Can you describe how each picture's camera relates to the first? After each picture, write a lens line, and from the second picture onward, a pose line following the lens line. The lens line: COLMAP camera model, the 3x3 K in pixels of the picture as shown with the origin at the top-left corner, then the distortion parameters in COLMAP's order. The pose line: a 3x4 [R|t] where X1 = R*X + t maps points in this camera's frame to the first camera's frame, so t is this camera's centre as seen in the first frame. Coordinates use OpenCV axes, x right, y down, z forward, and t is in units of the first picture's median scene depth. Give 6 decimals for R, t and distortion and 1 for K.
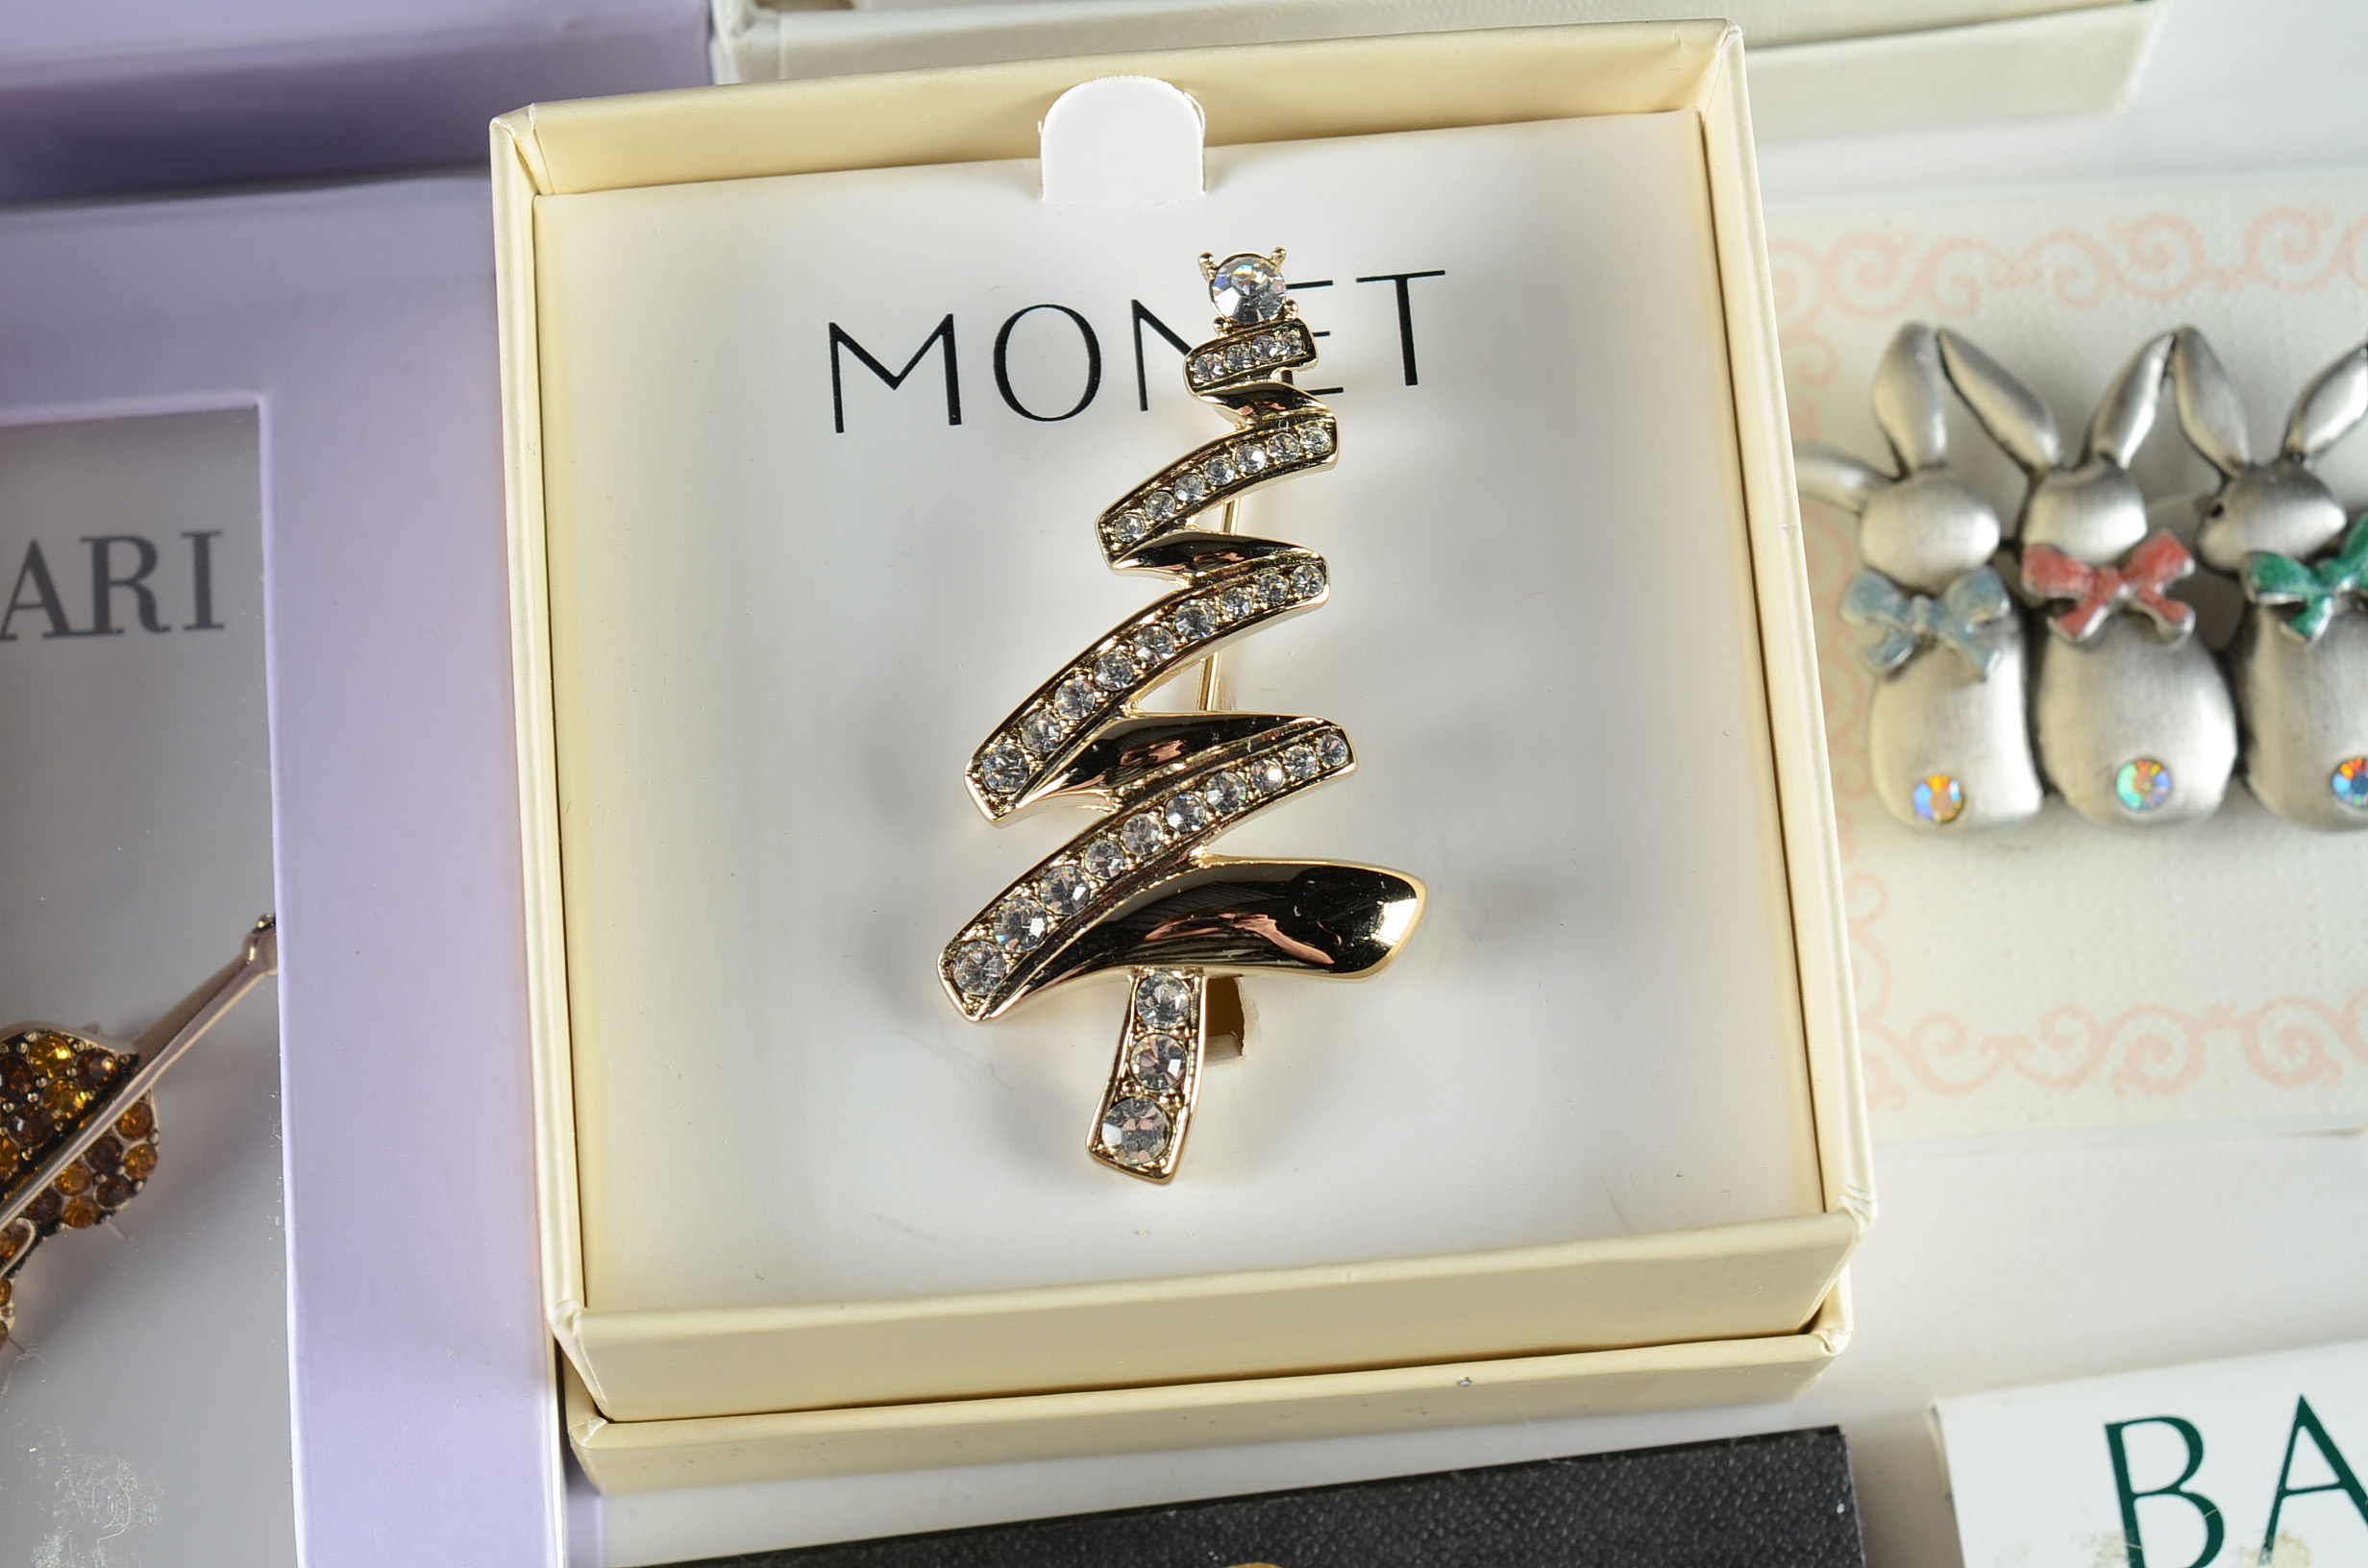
lens RADIAL K [[4590.1, 0, 1184.0], [0, 4590.1, 784.0], [0, 0, 1]] dist [-0.007965, 0.086575]
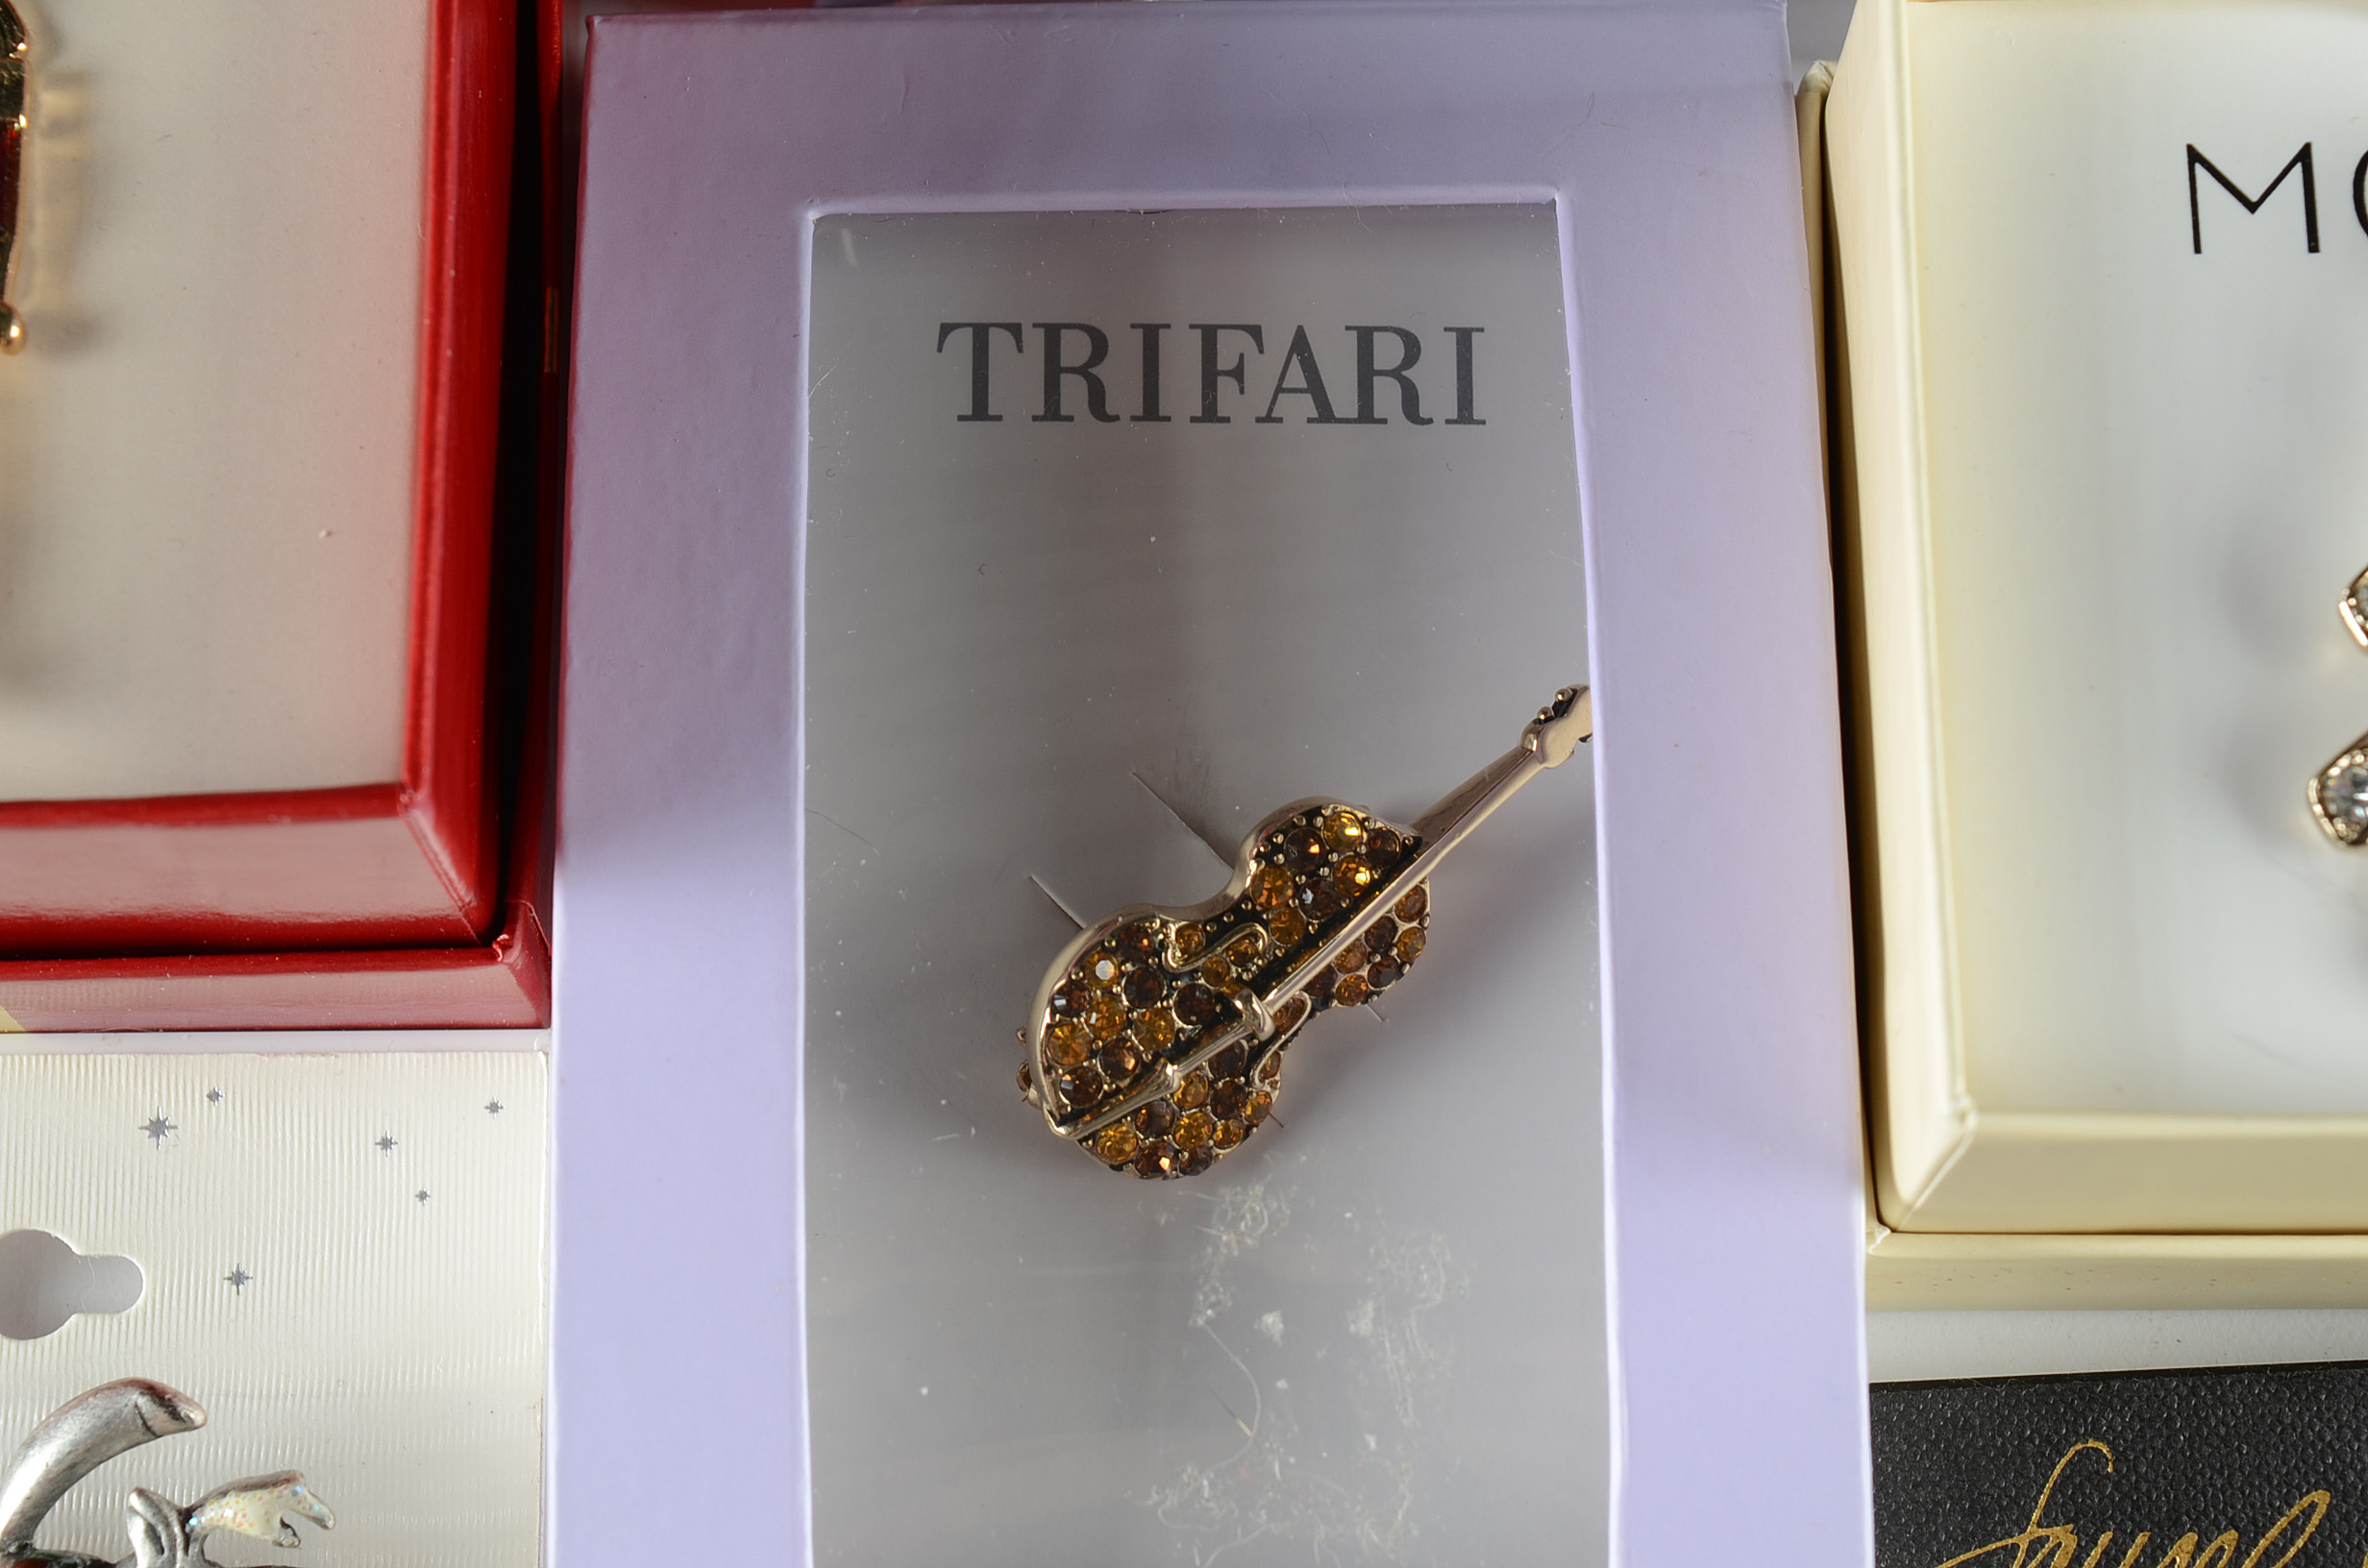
lens RADIAL K [[4590.1, 0, 1184.0], [0, 4590.1, 784.0], [0, 0, 1]] dist [-0.007965, 0.086575]
pose [[0.996402, 0.063797, -0.055801, -0.219224], [-0.063499, 0.997957, 0.007100, 0.042592], [0.056140, -0.003531, 0.998417, -0.004735]]
